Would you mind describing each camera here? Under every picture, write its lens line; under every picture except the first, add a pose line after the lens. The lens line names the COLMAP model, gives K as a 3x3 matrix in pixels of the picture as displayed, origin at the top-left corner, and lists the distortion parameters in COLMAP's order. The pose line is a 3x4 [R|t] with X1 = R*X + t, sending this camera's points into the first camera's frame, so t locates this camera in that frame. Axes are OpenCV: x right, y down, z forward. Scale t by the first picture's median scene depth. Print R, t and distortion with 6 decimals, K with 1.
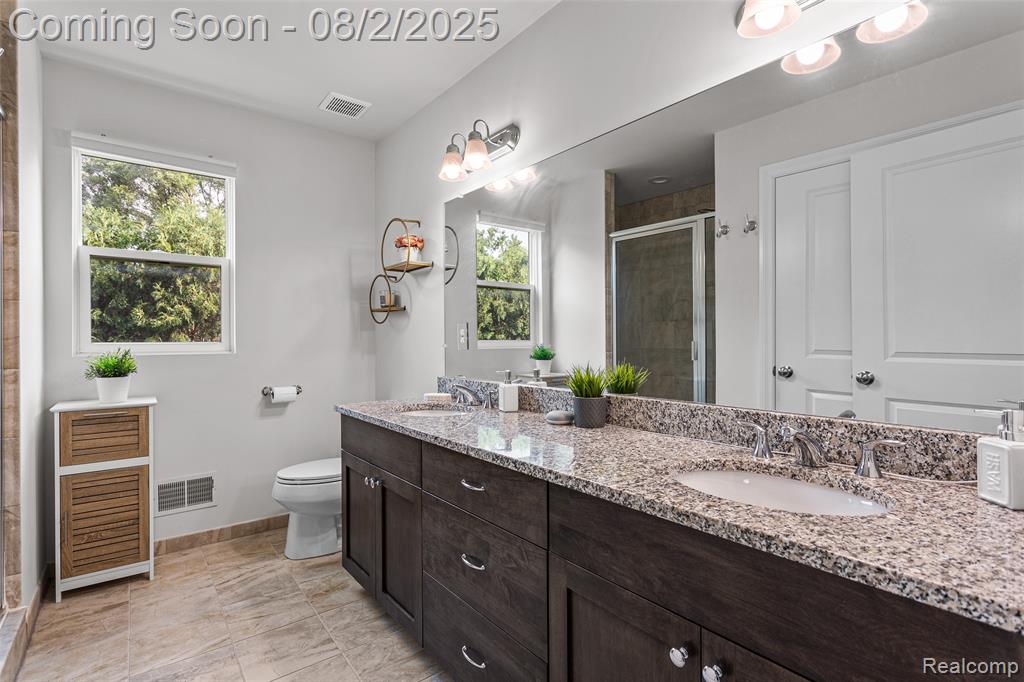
lens RADIAL K [[495.8, 0, 512.0], [0, 495.8, 341.0], [0, 0, 1]] dist [-0.000282, -0.000092]
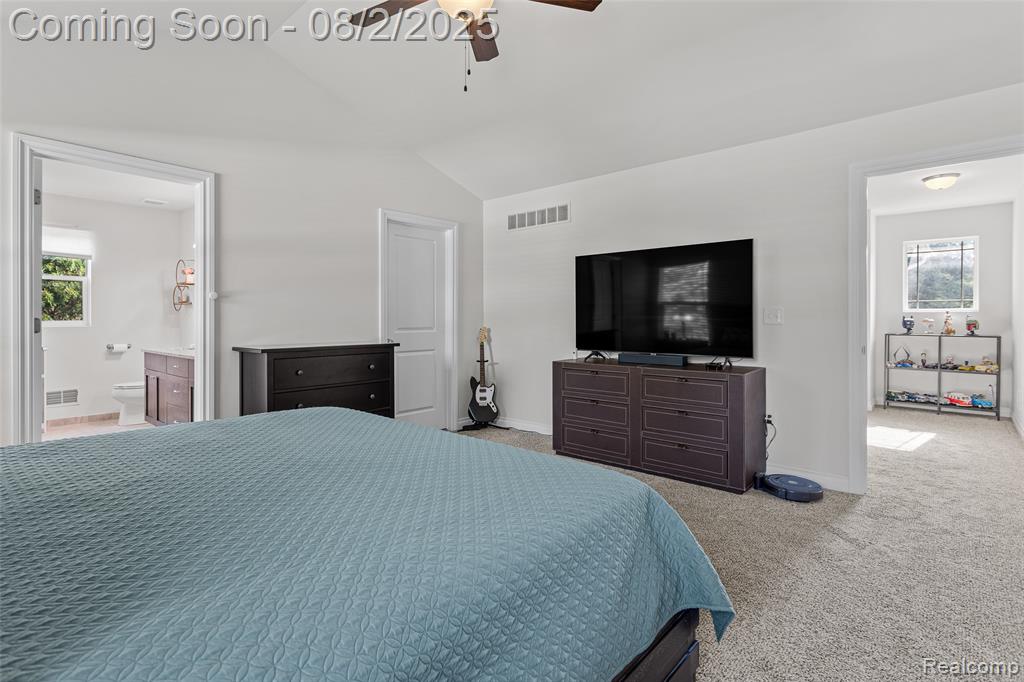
lens RADIAL K [[496.6, 0, 514.2], [0, 496.6, 326.9], [0, 0, 1]] dist [0.000956, -0.000151]
pose [[0.982838, -0.000386, 0.184473, 0.645639], [-0.001623, 0.999941, 0.010740, 0.002926], [-0.184466, -0.010855, 0.982779, -1.102204]]
